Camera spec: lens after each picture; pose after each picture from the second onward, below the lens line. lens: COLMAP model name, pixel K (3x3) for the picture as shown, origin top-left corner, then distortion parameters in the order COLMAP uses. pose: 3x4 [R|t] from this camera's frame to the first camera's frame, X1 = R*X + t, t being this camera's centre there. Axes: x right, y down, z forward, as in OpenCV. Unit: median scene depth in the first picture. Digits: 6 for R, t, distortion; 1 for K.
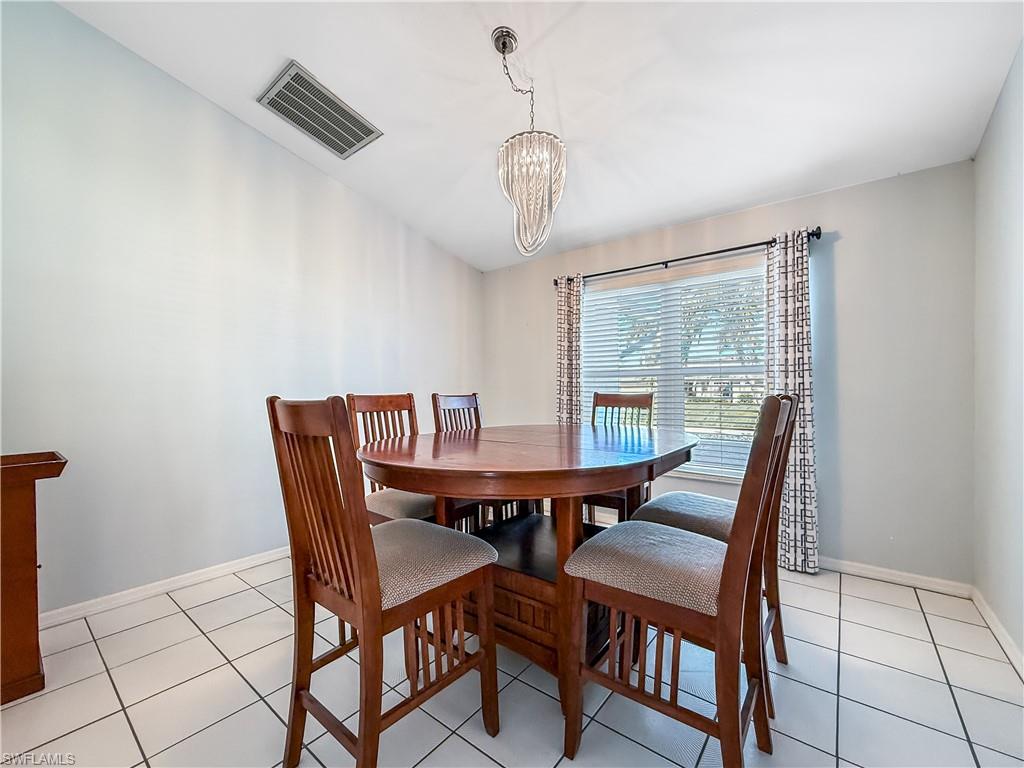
lens RADIAL K [[414.4, 0, 503.6], [0, 414.4, 387.9], [0, 0, 1]] dist [-0.010105, -0.000319]
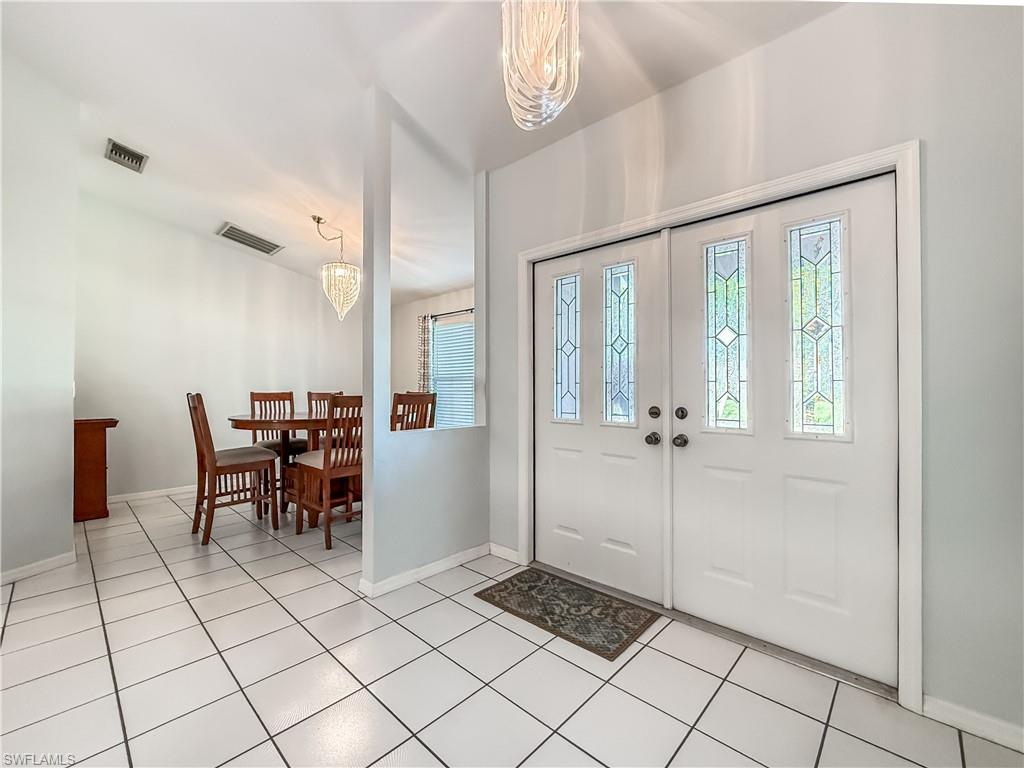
lens RADIAL K [[424.7, 0, 509.5], [0, 424.7, 382.3], [0, 0, 1]] dist [-0.004417, -0.000150]
pose [[0.996817, 0.004368, -0.079598, 0.924267], [-0.004642, 0.999984, -0.003260, -0.028349], [0.079583, 0.003619, 0.996822, -0.843513]]
